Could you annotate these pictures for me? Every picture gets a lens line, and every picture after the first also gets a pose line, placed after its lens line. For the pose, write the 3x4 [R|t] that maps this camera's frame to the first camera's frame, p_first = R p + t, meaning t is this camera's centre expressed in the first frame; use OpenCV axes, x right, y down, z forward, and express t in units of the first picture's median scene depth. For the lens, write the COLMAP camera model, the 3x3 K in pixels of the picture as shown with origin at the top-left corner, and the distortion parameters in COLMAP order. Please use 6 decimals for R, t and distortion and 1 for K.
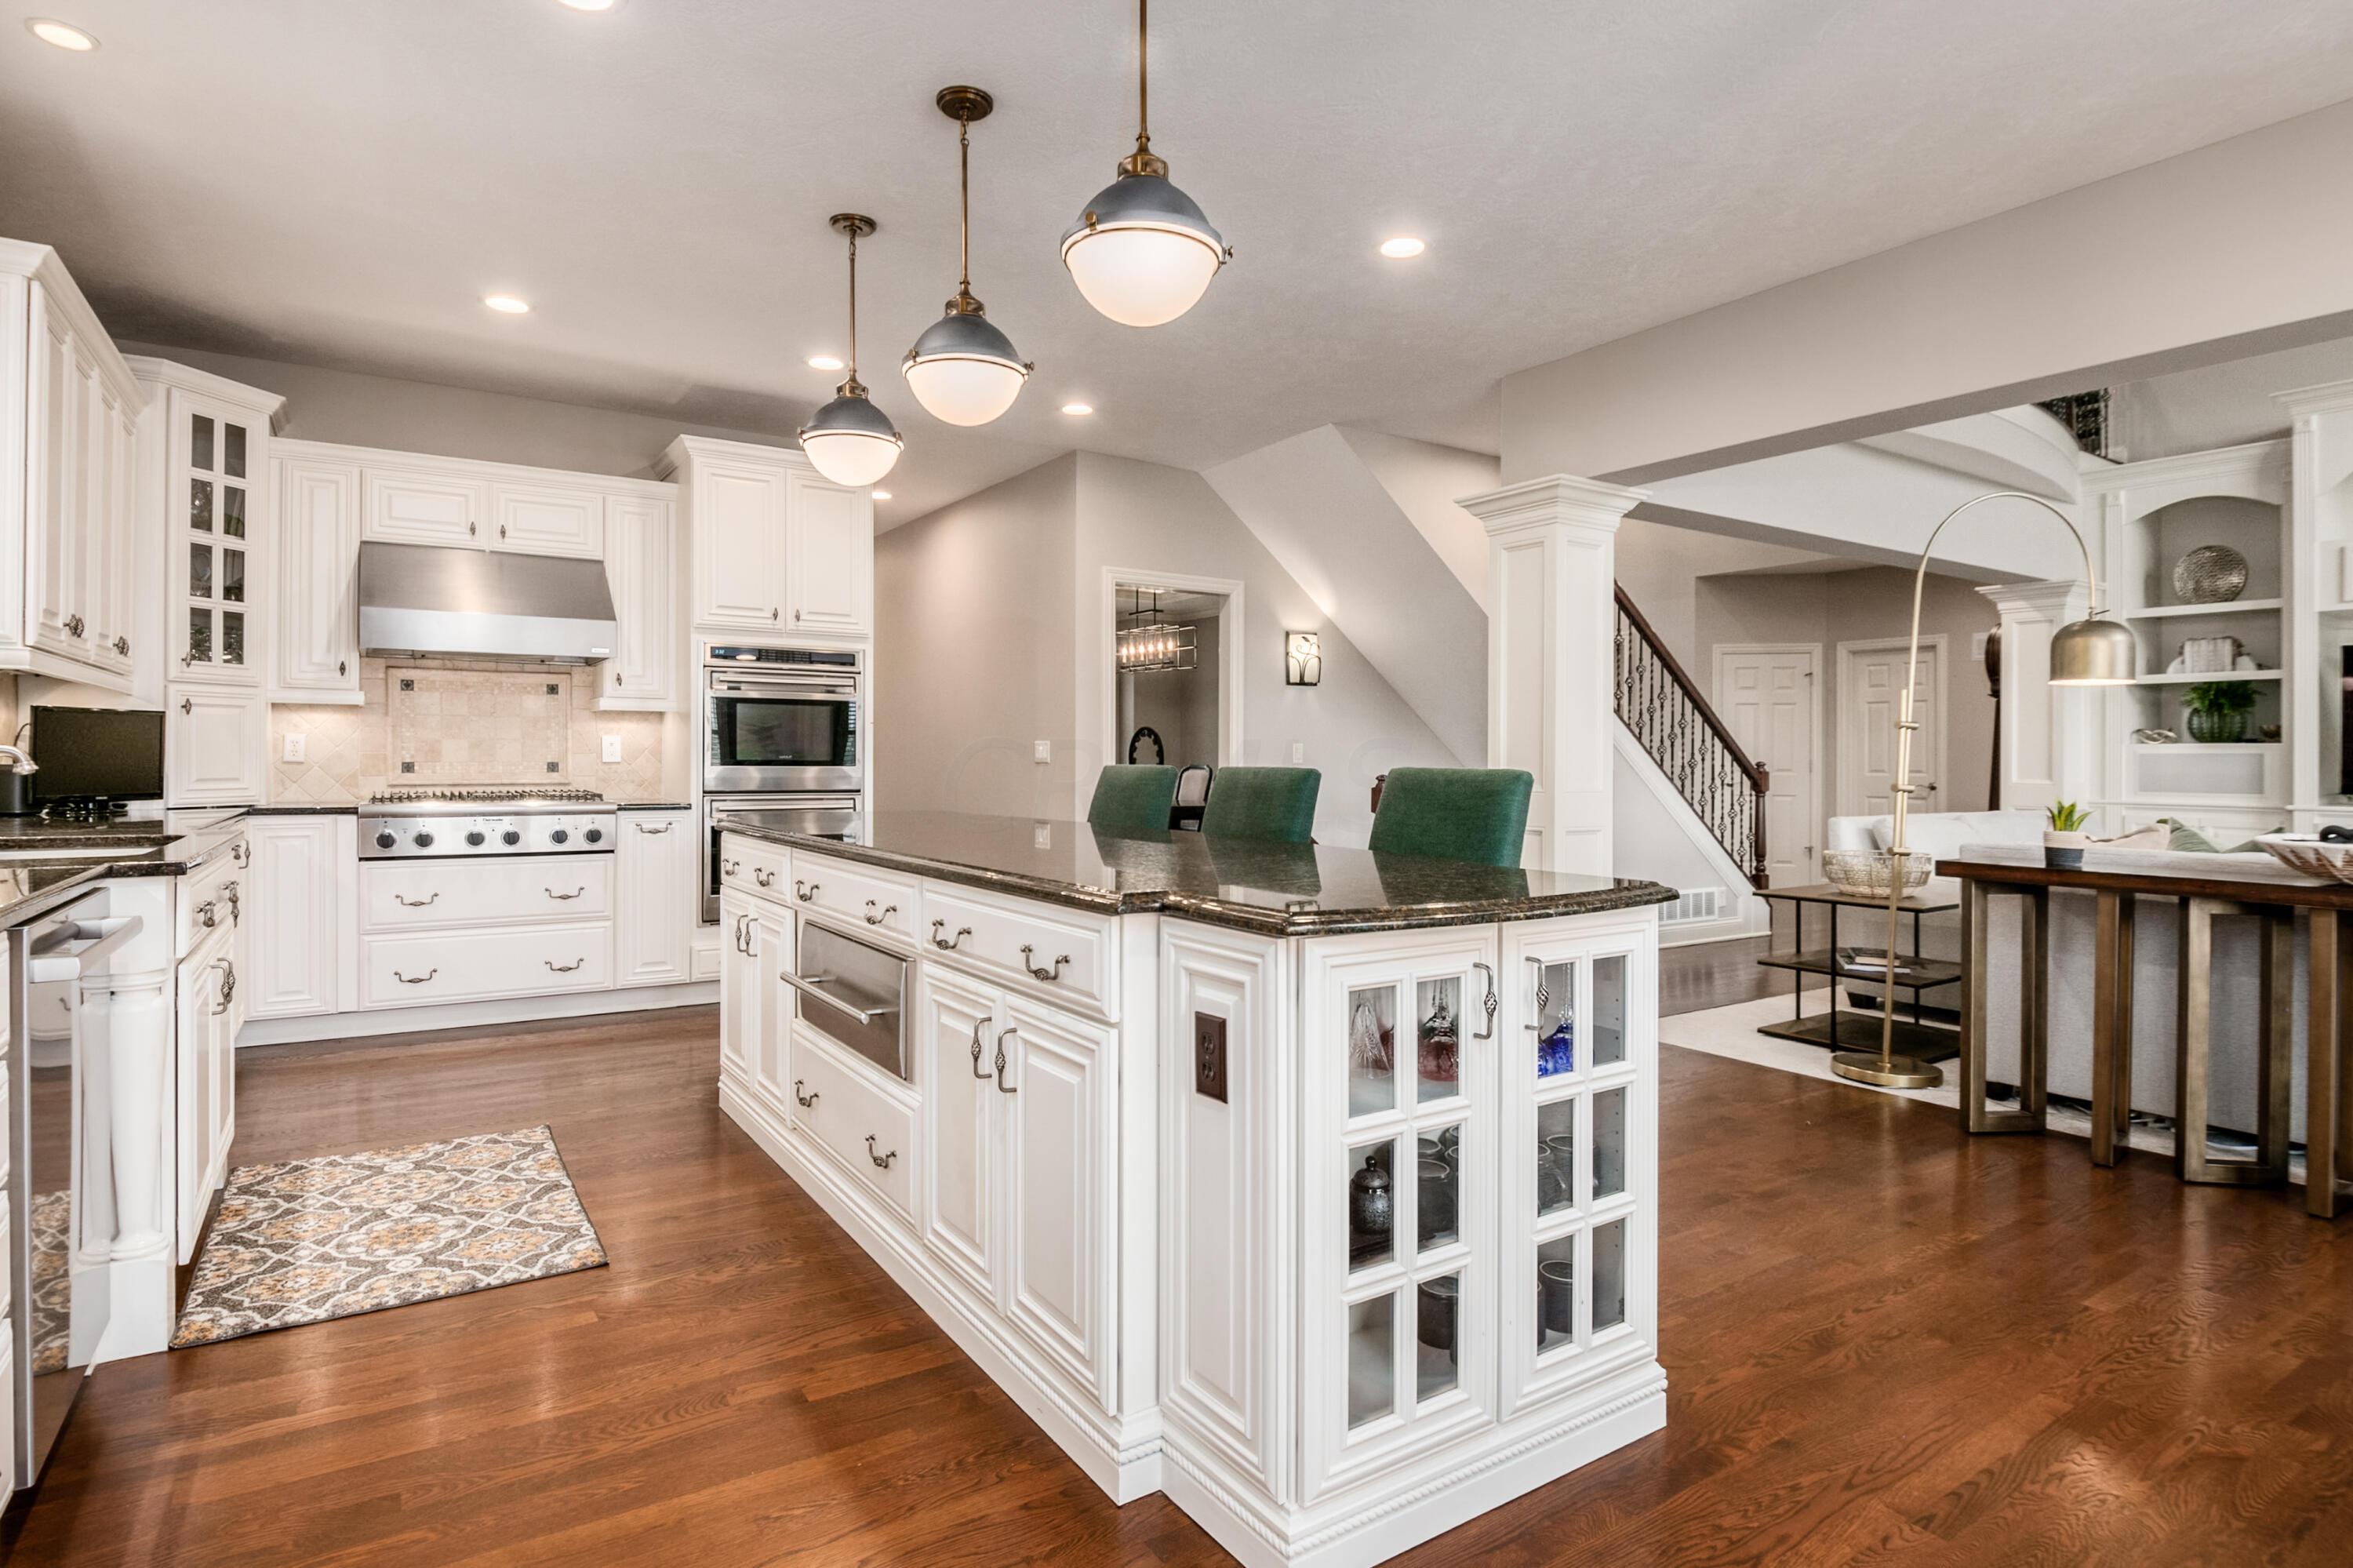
lens RADIAL K [[1223.3, 0, 1190.7], [0, 1223.3, 781.4], [0, 0, 1]] dist [-0.016833, -0.004419]
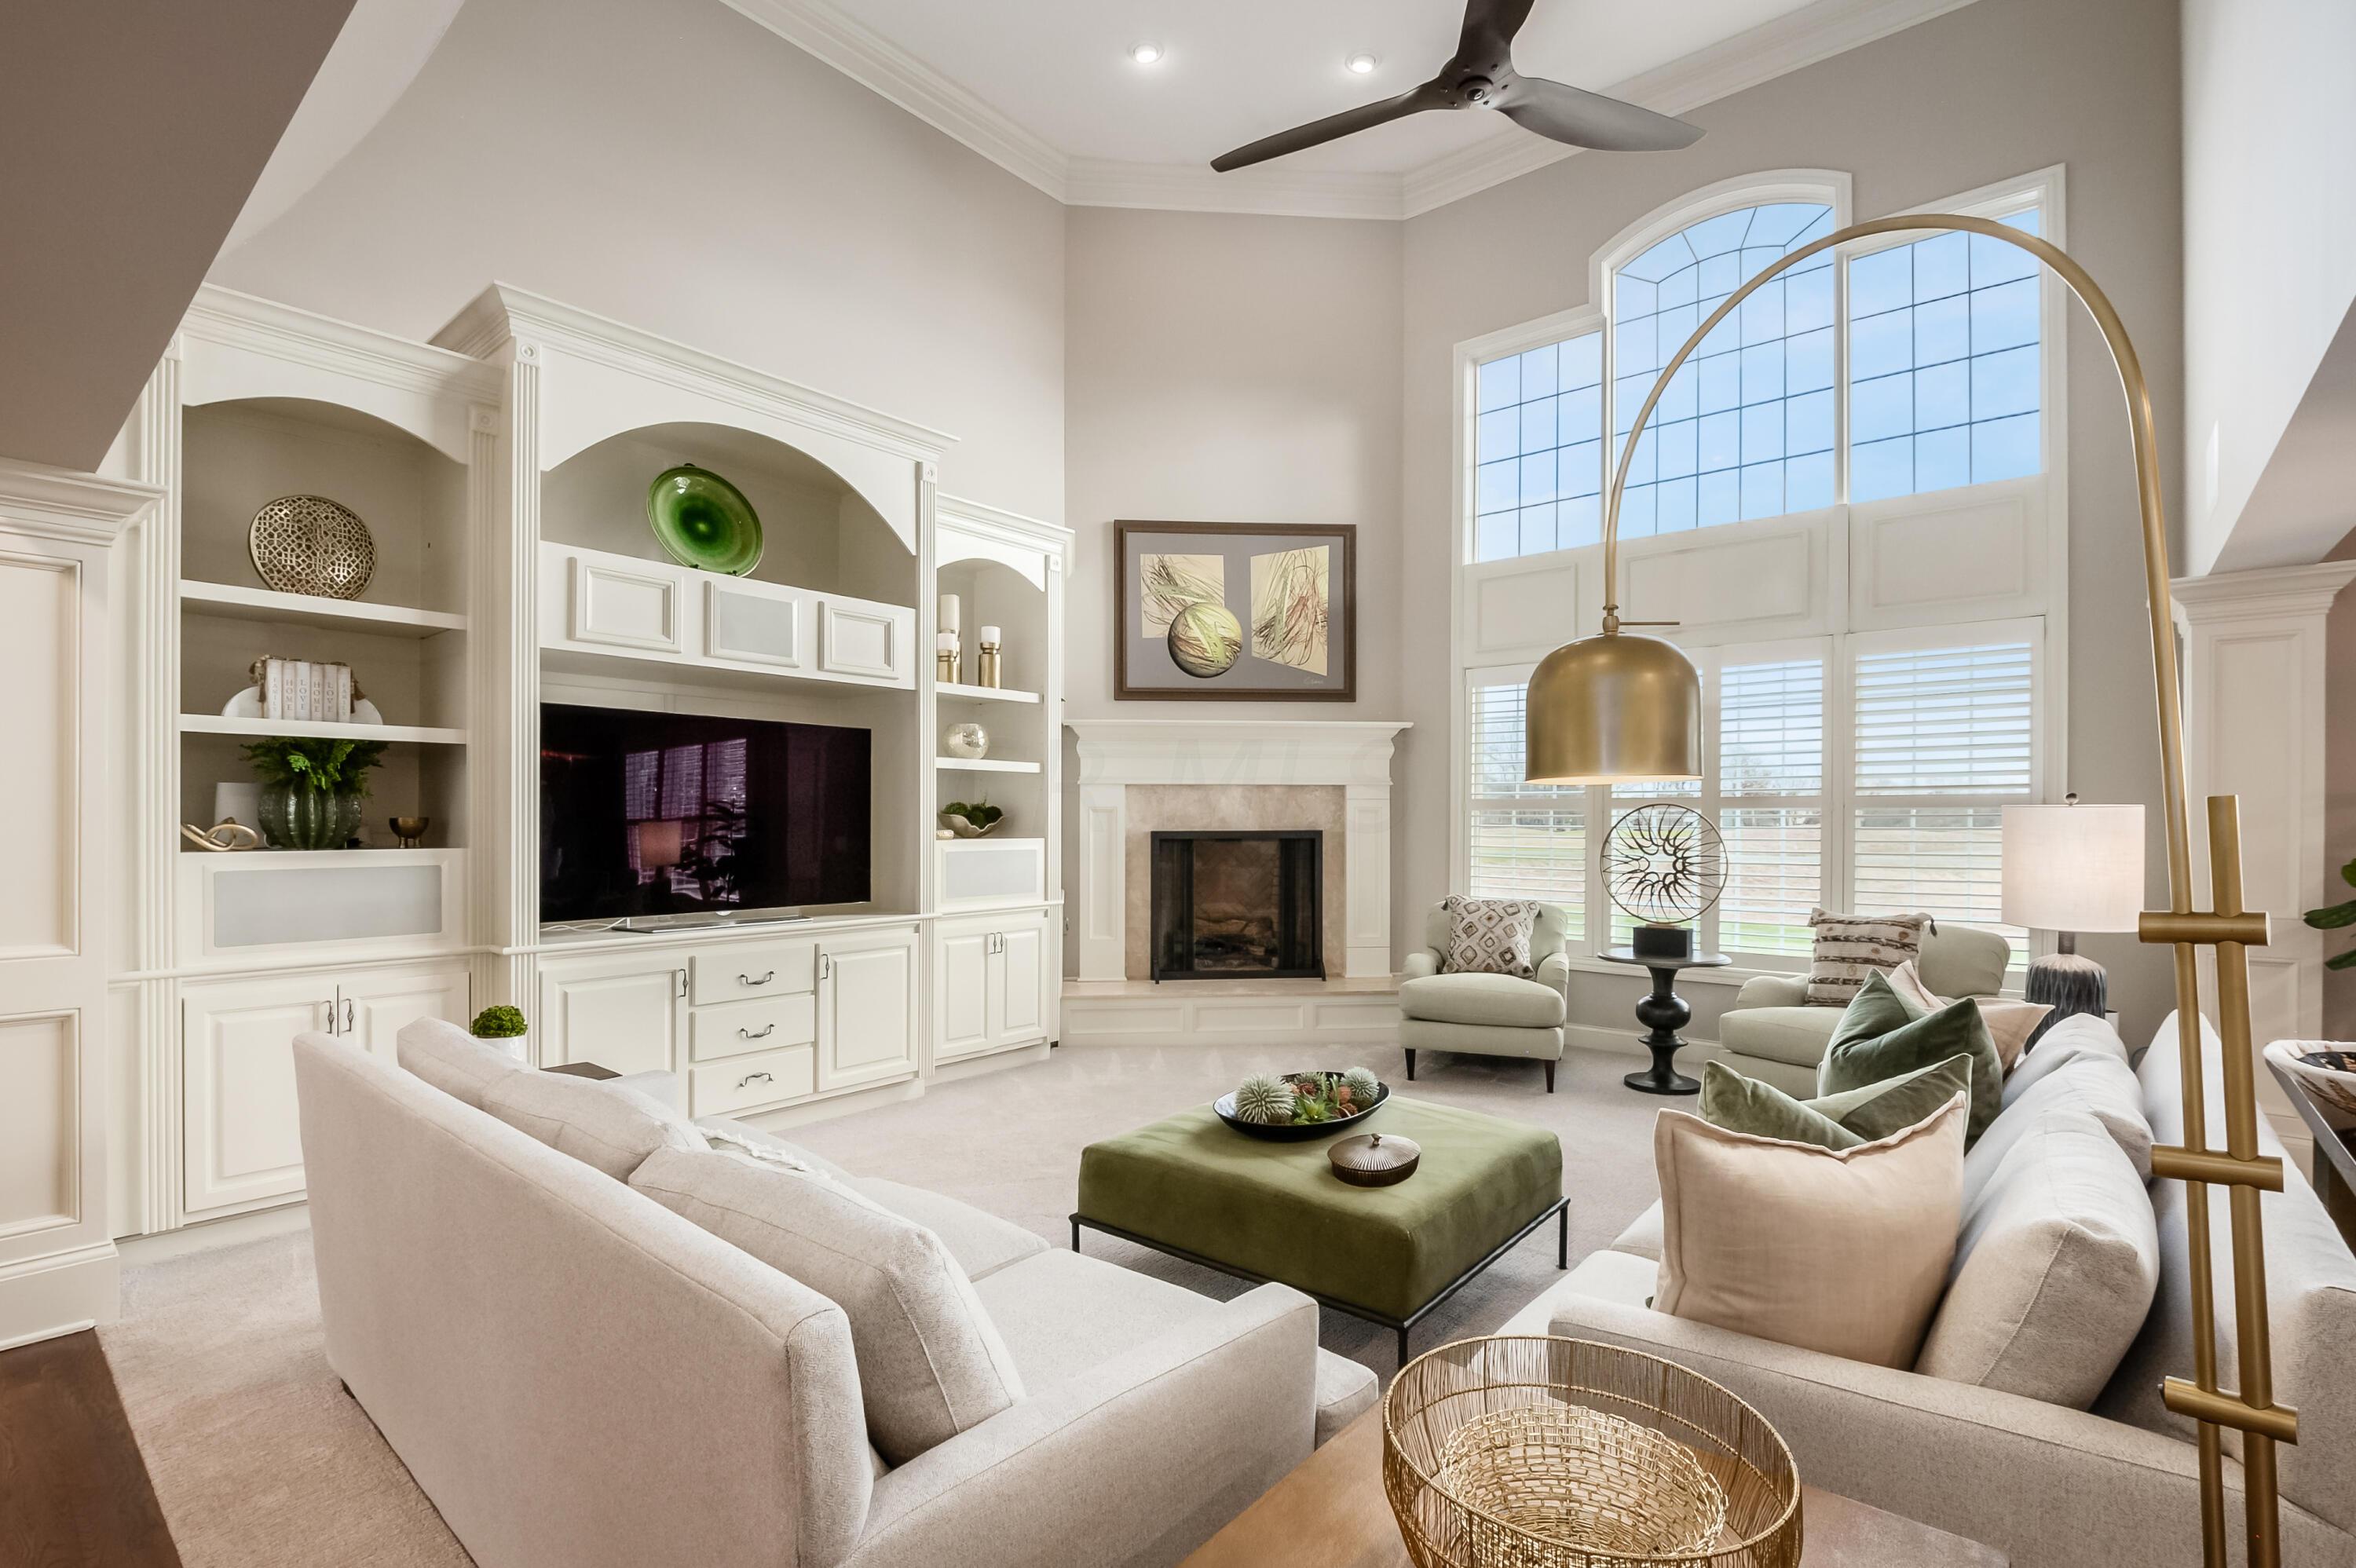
lens RADIAL K [[1096.8, 0, 1206.1], [0, 1096.8, 839.8], [0, 0, 1]] dist [-0.000965, -0.001521]
pose [[-0.293801, -0.029119, 0.955423, 0.381601], [0.011250, 0.999361, 0.033917, -0.077989], [-0.955800, 0.020714, -0.293286, 1.238351]]
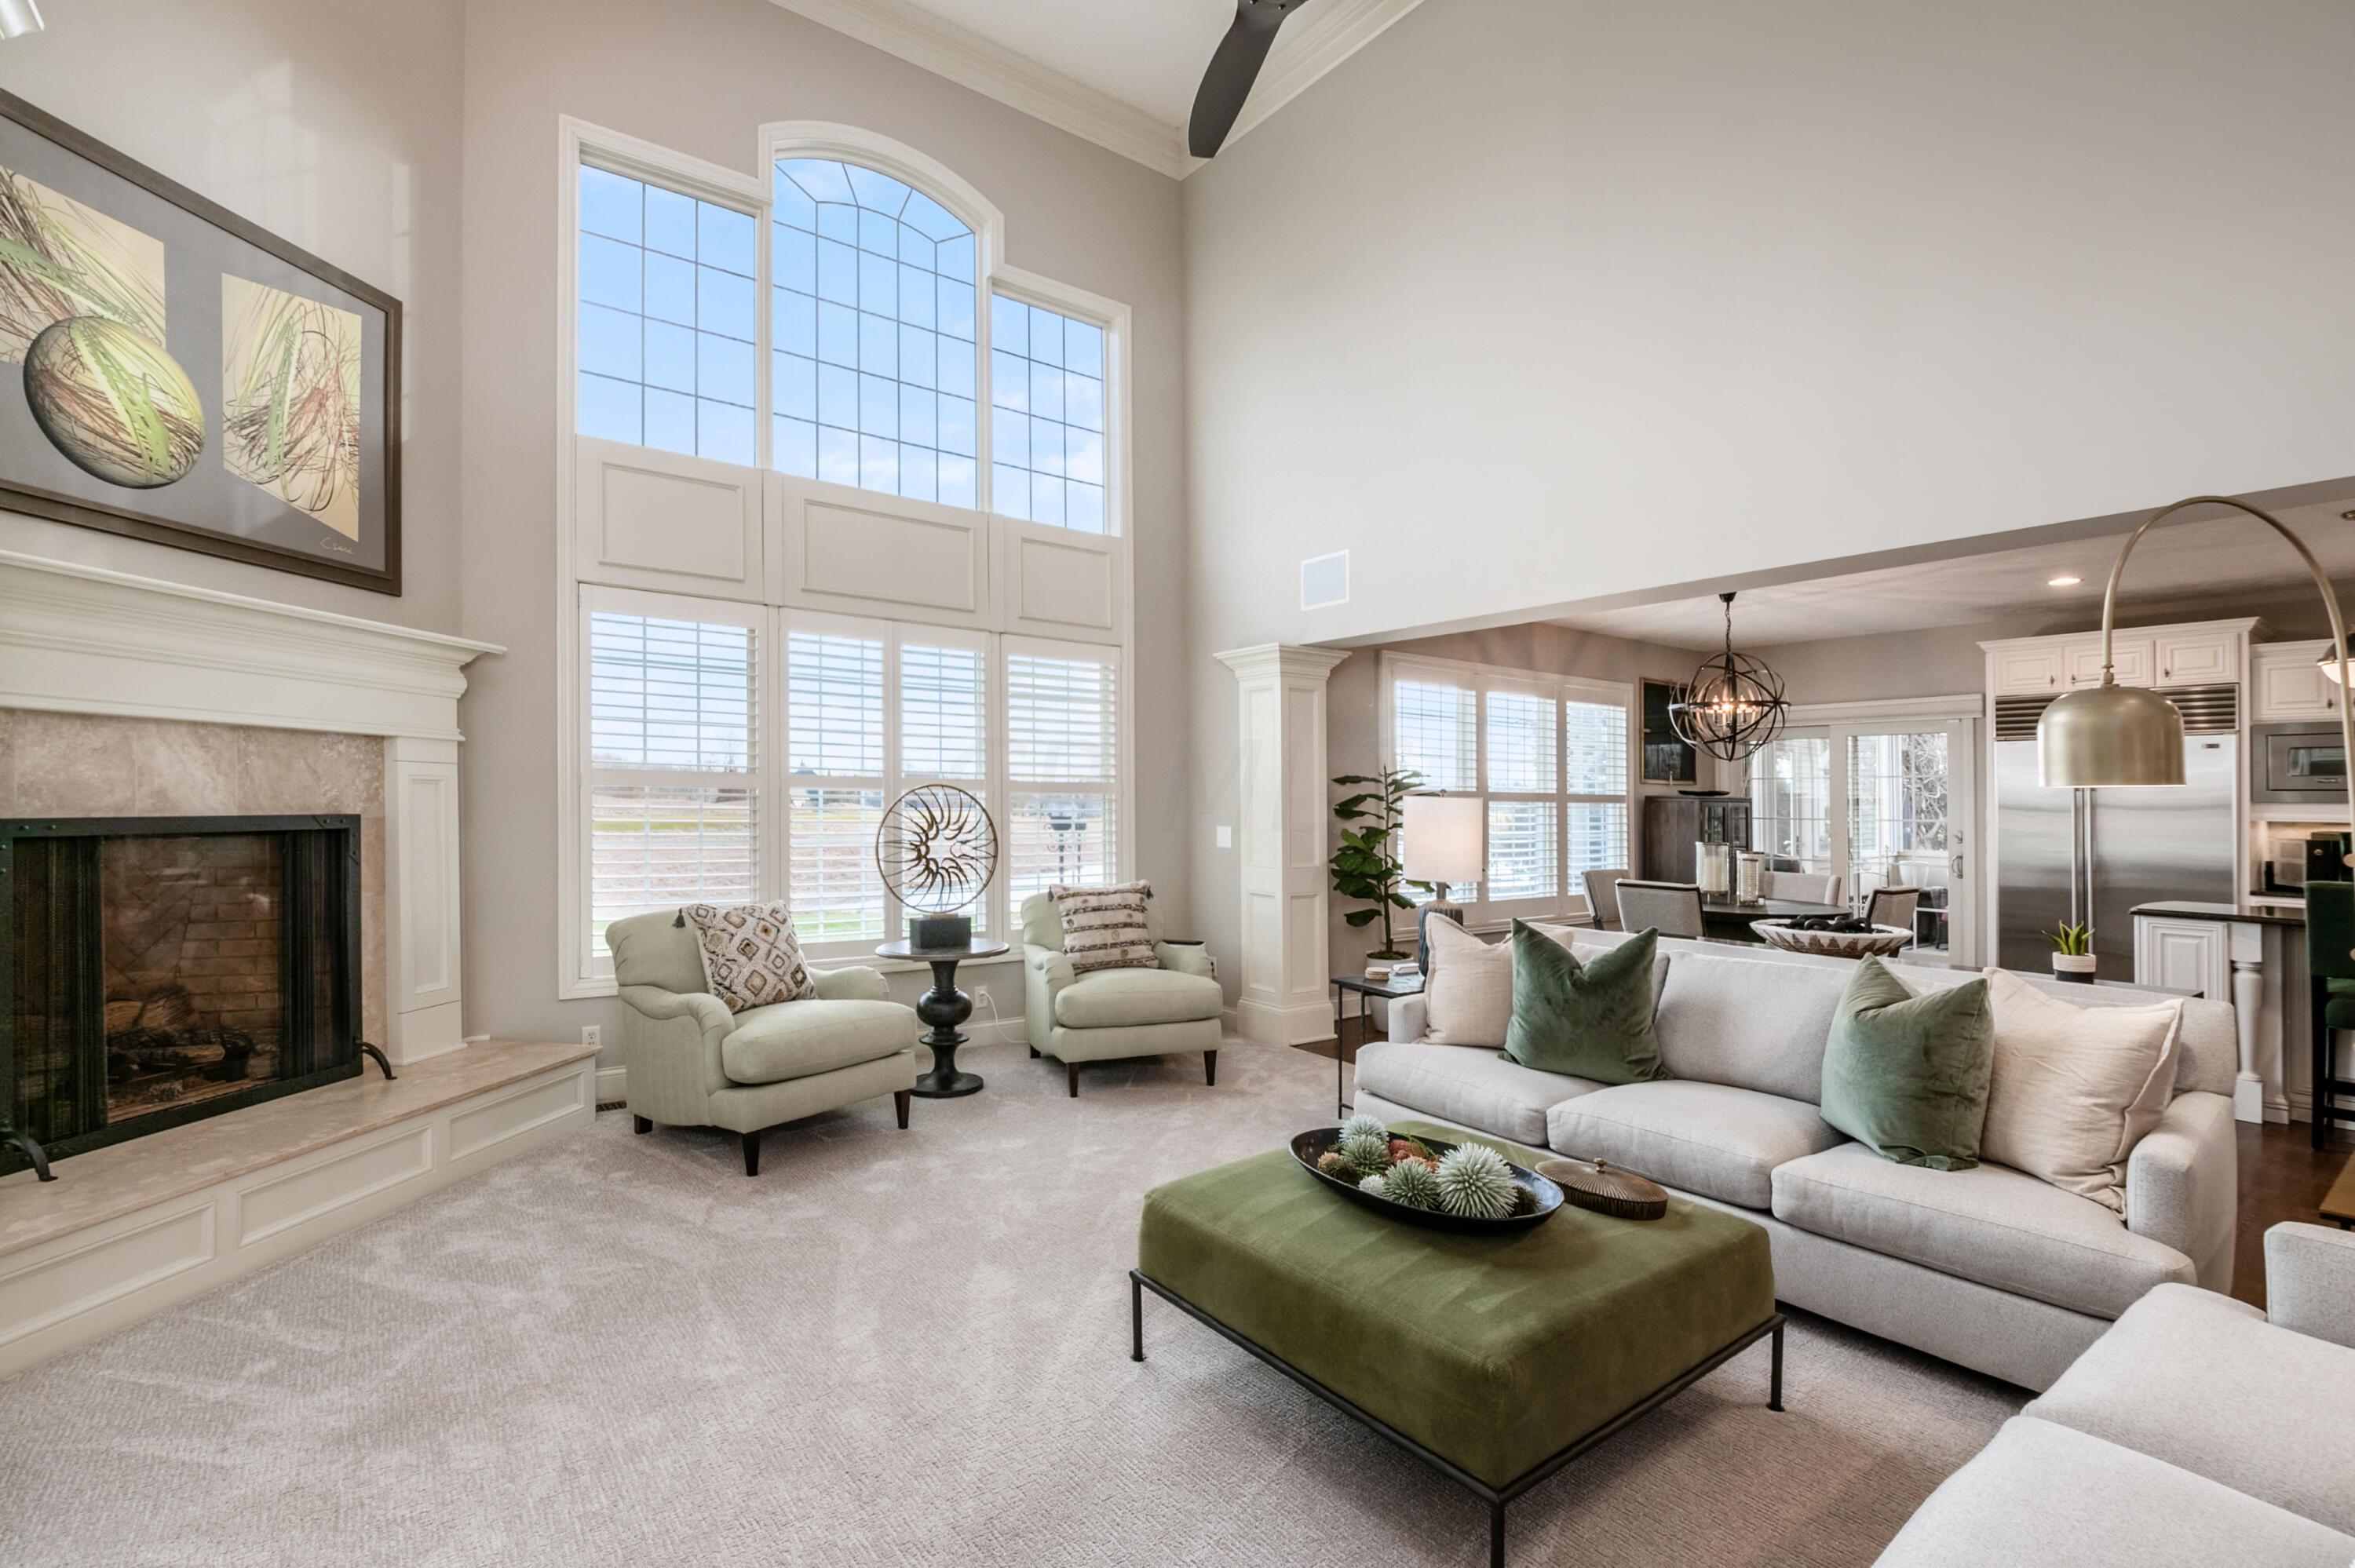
lens RADIAL K [[1096.3, 0, 1122.9], [0, 1096.3, 826.1], [0, 0, 1]] dist [-0.000965, -0.001521]
pose [[-0.998752, -0.016315, -0.047205, 1.285464], [-0.017654, 0.999450, 0.028083, -0.062301], [0.046721, 0.028881, -0.998490, 1.546413]]
